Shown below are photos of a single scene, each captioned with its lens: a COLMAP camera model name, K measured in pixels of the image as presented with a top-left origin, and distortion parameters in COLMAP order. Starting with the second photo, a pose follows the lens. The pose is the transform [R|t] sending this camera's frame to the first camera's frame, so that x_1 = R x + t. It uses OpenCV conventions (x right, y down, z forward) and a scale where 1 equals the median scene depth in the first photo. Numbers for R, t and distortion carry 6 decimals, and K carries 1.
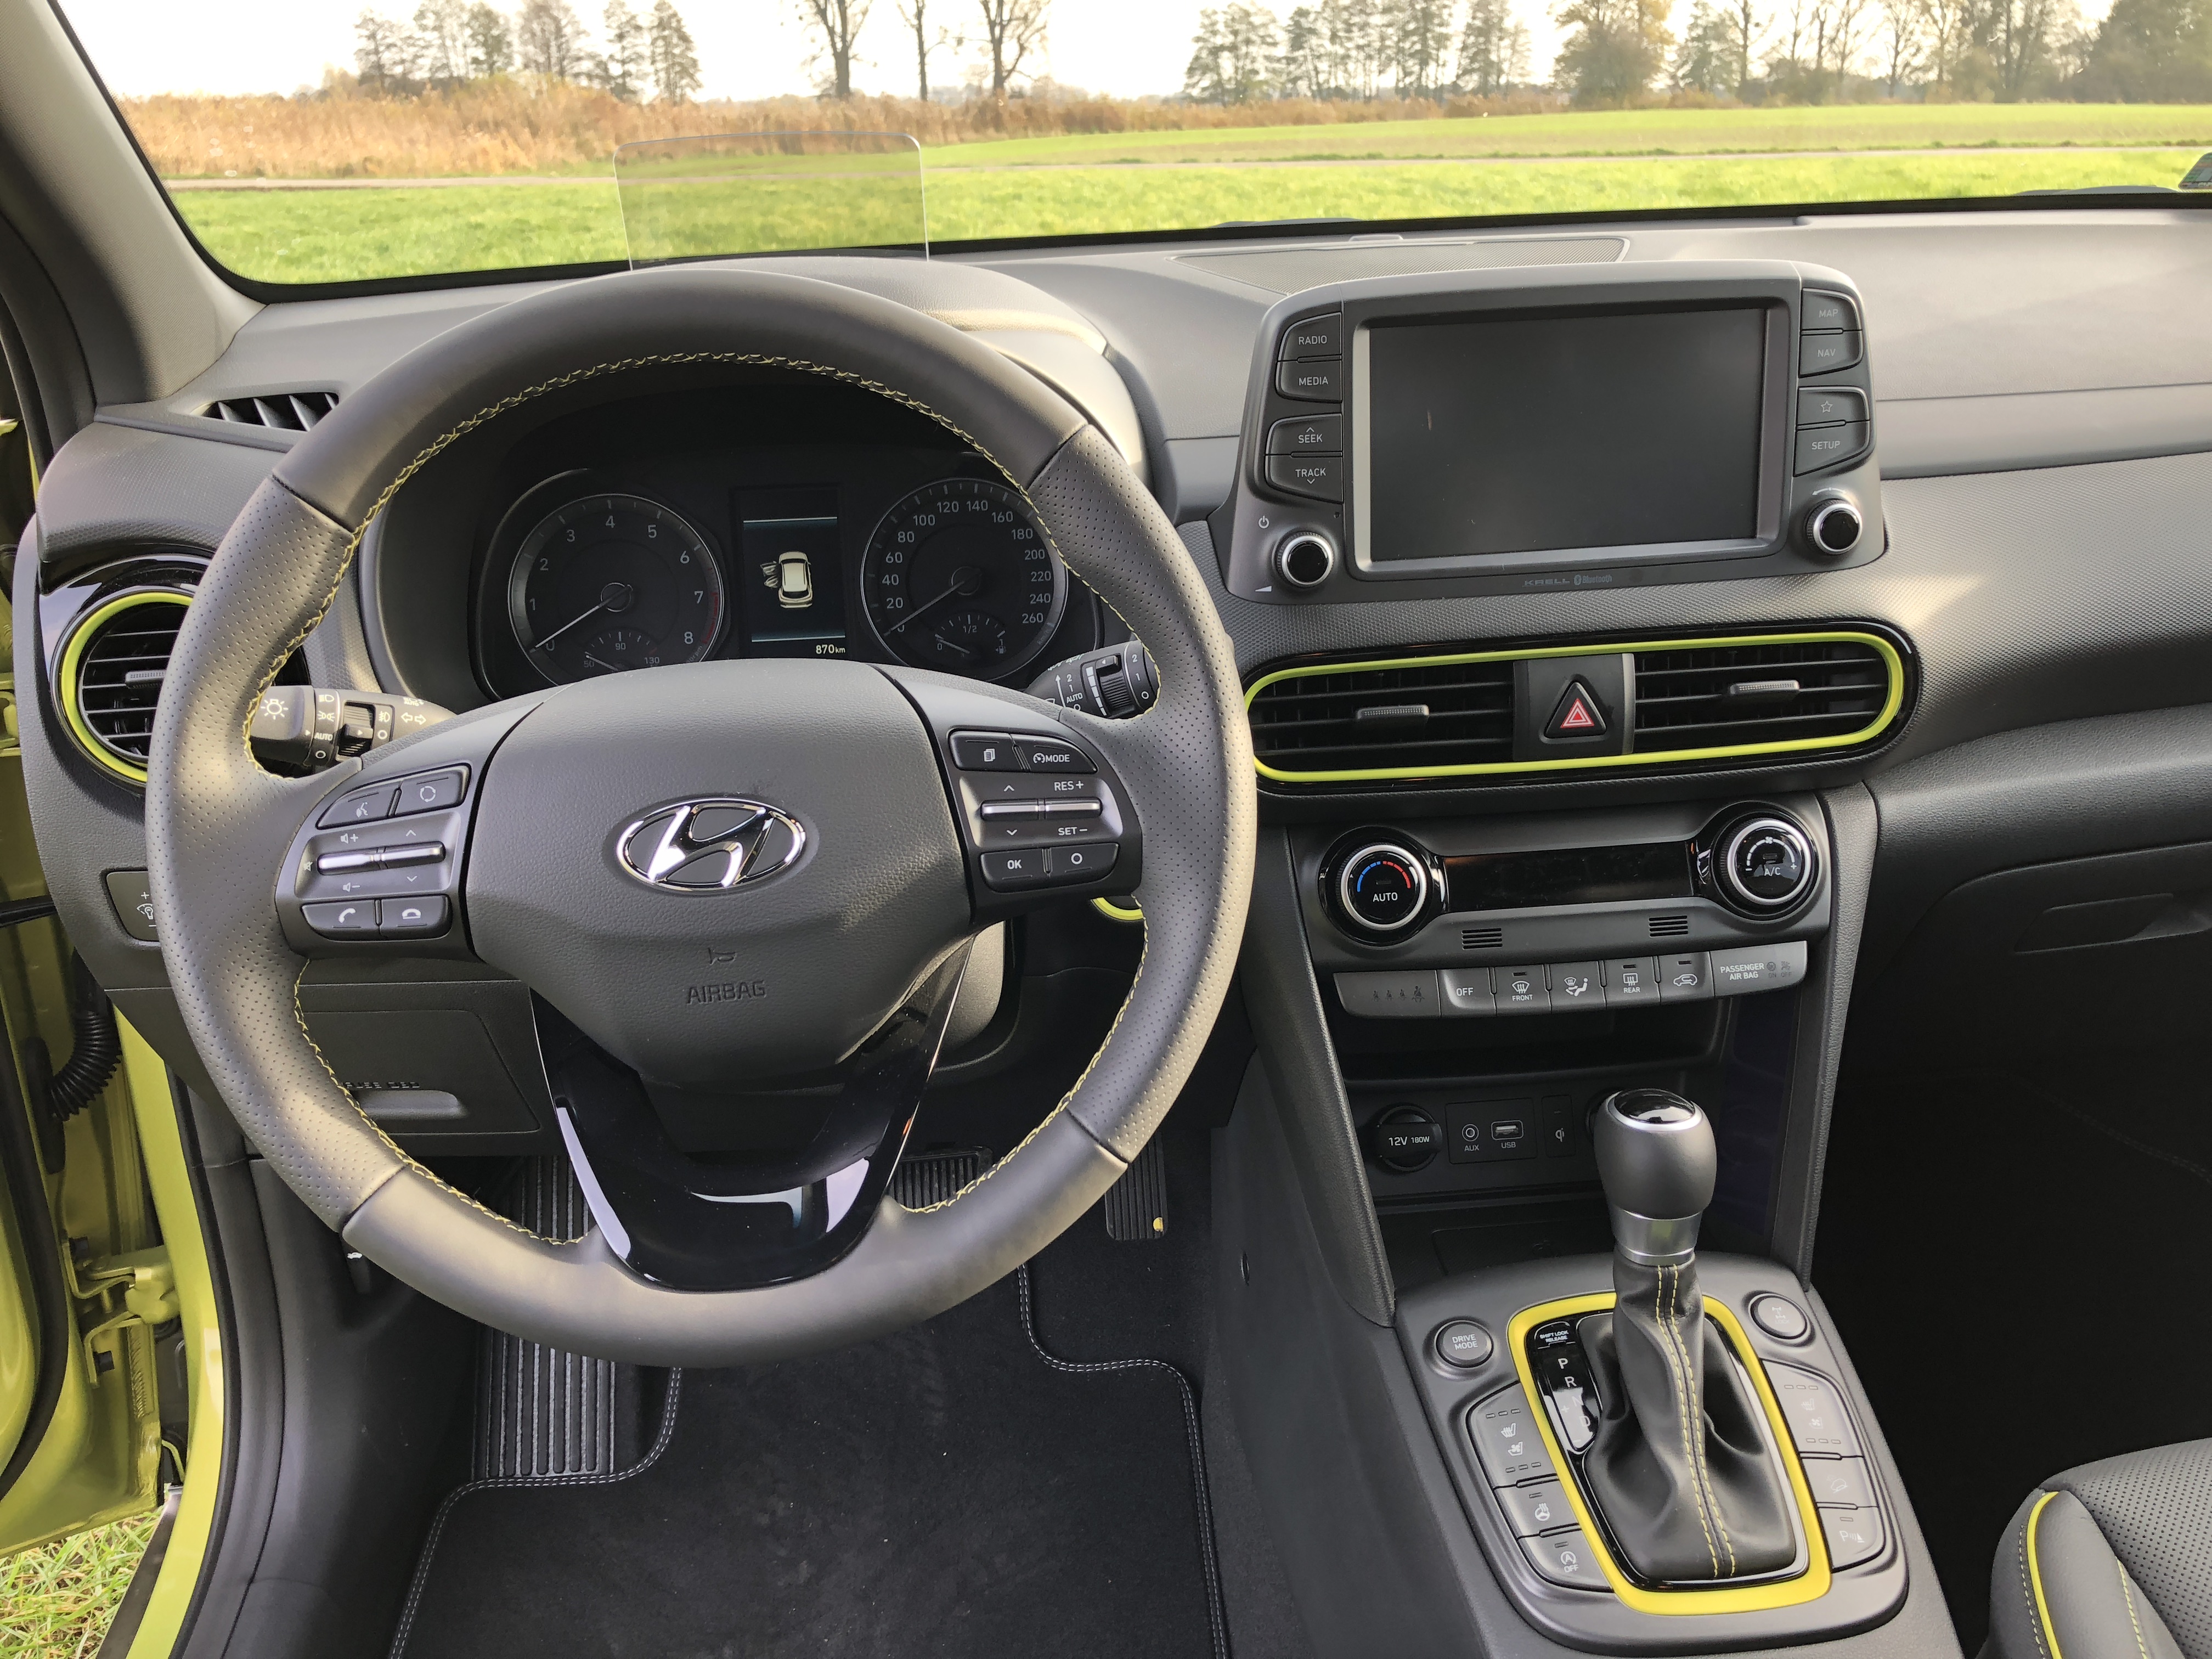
lens RADIAL K [[1837.3, 0, 1101.0], [0, 1837.3, 820.9], [0, 0, 1]] dist [0.033837, -0.024725]
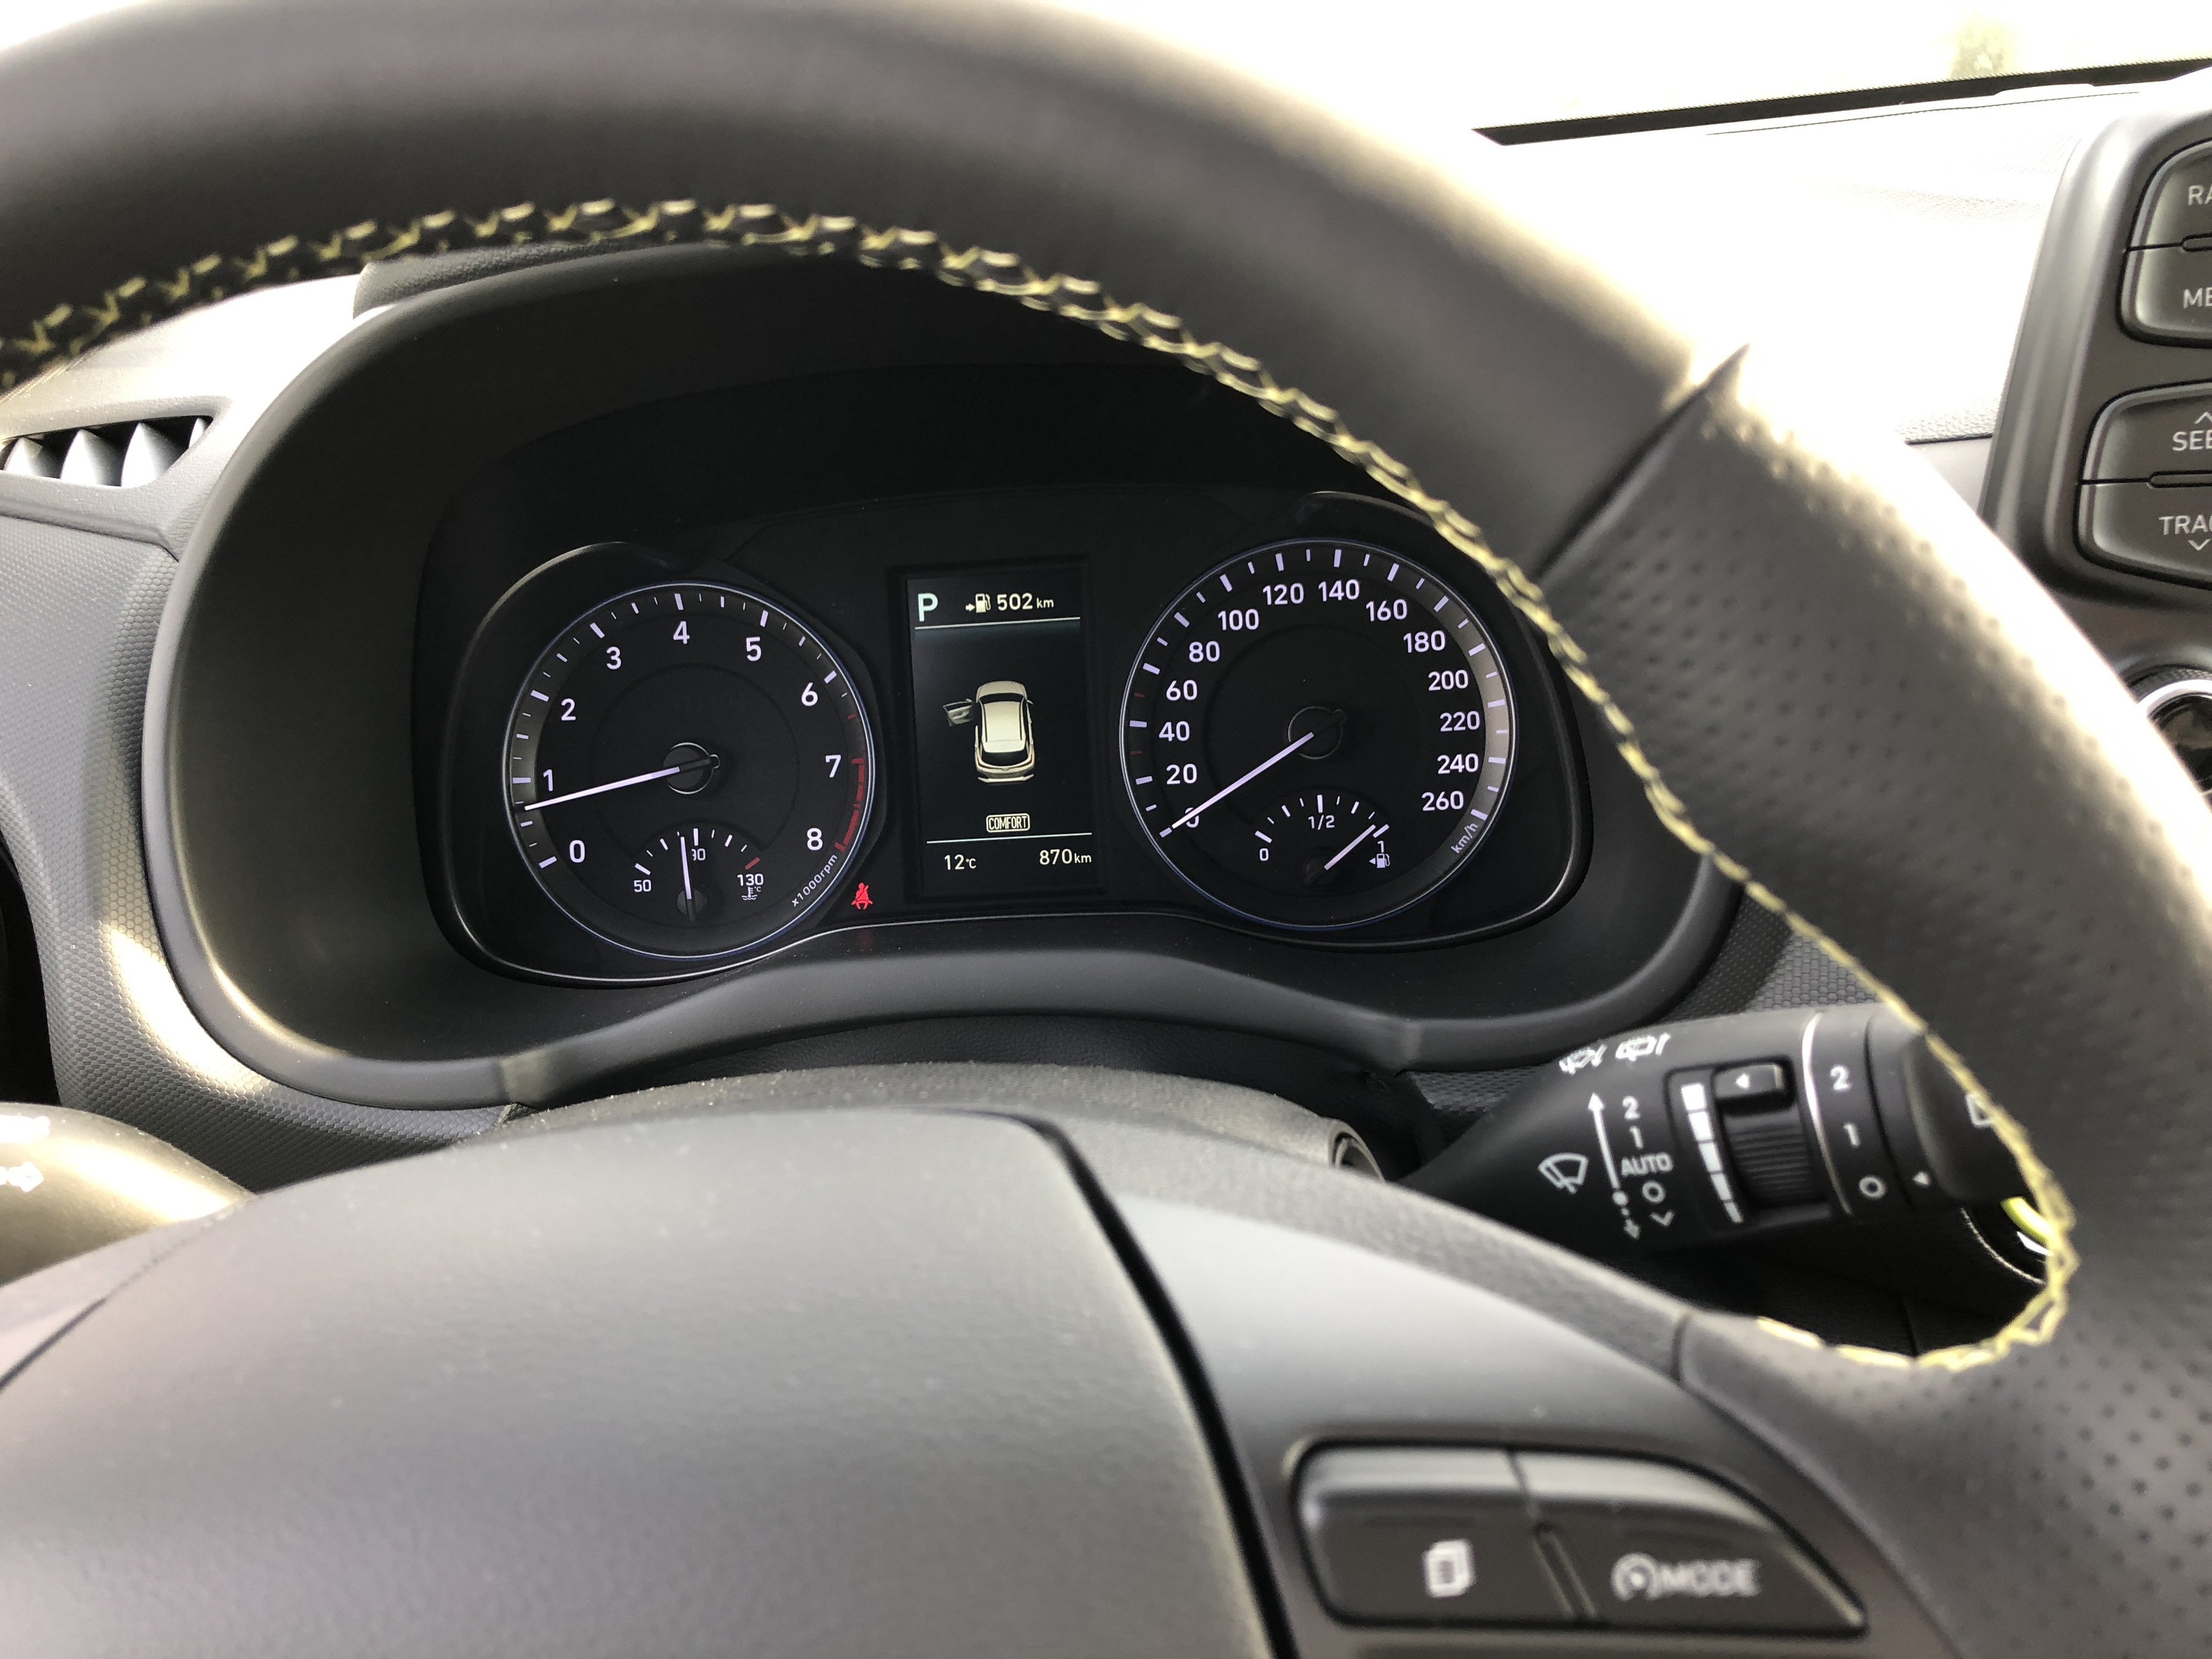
lens RADIAL K [[1837.3, 0, 1098.5], [0, 1837.3, 846.9], [0, 0, 1]] dist [0.033837, -0.024725]
pose [[0.985669, 0.006131, -0.168582, -0.053273], [-0.005984, 0.999981, 0.001378, -0.113959], [0.168588, -0.000350, 0.985687, 0.541820]]
